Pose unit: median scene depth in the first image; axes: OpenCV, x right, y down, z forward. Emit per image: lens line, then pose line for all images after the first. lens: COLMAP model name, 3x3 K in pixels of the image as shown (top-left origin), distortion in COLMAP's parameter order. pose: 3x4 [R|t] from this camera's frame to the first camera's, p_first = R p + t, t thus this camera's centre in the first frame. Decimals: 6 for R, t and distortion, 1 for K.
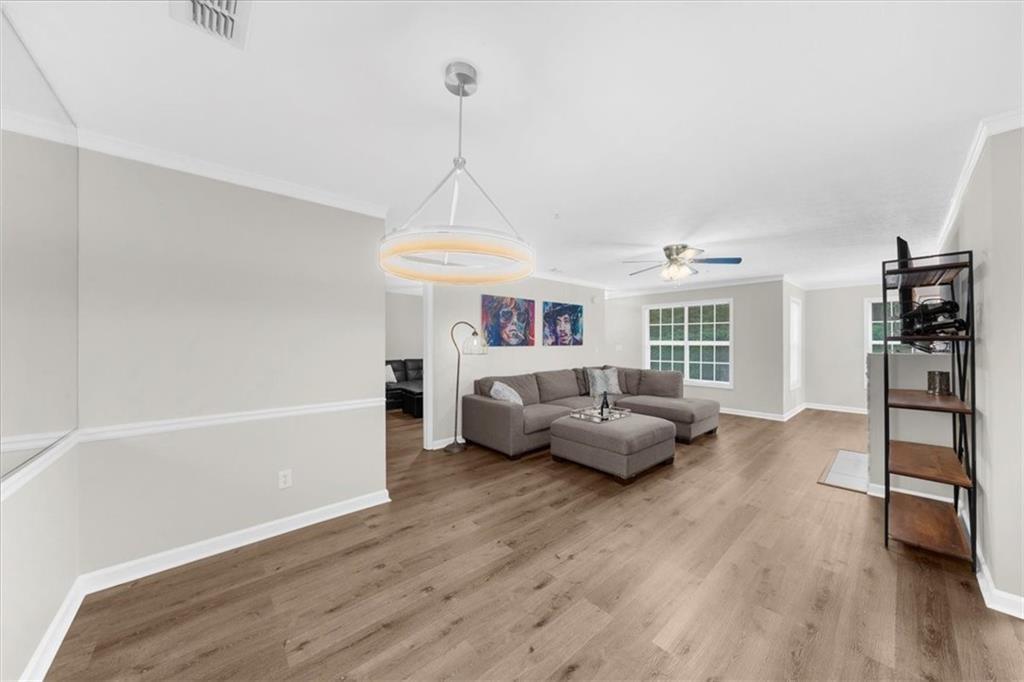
lens RADIAL K [[355.2, 0, 513.6], [0, 355.2, 337.4], [0, 0, 1]] dist [0.000152, -0.000016]
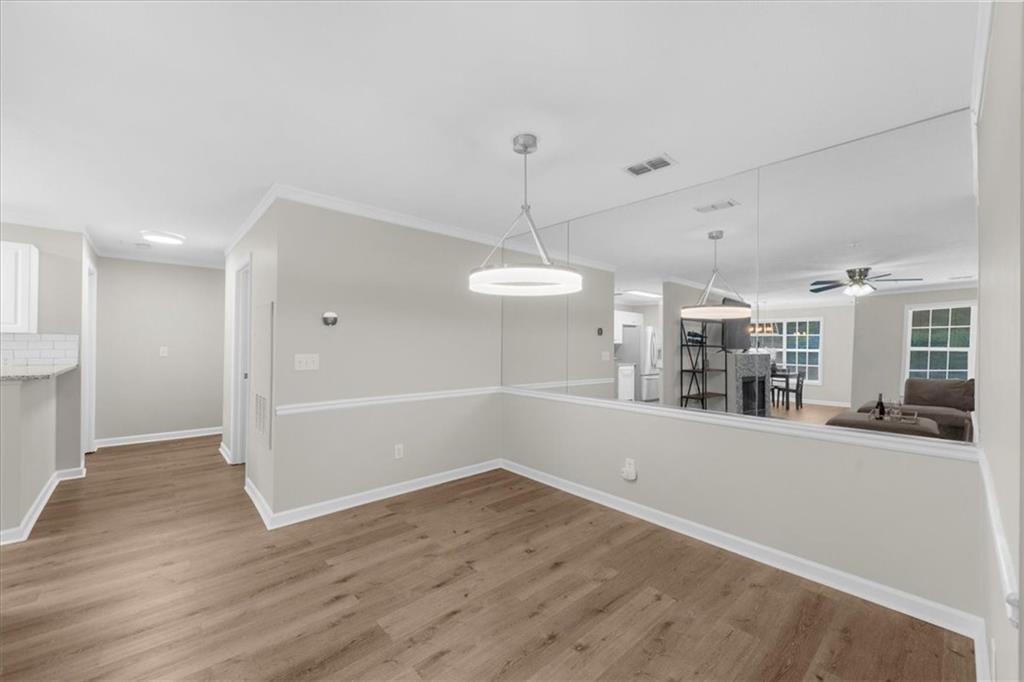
lens RADIAL K [[405.3, 0, 513.0], [0, 405.3, 345.0], [0, 0, 1]] dist [0.000689, -0.000058]
pose [[-0.999925, -0.008891, -0.008390, -0.071284], [-0.008752, 0.999825, -0.016545, 0.037258], [0.008536, -0.016471, -0.999828, 1.897490]]
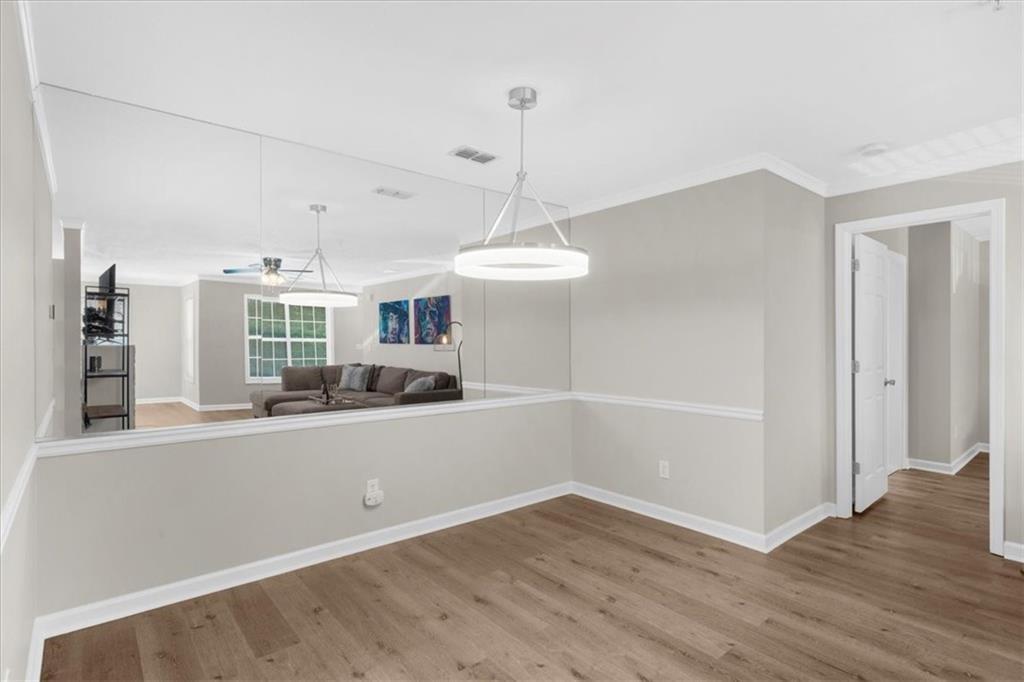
lens RADIAL K [[512.0, 0, 515.7], [0, 512.0, 342.9], [0, 0, 1]] dist [0.001977, 0.000323]
pose [[-0.025856, 0.008504, -0.999629, 1.114149], [0.015286, 0.999850, 0.008111, 0.006367], [0.999549, -0.015070, -0.025982, 0.775683]]
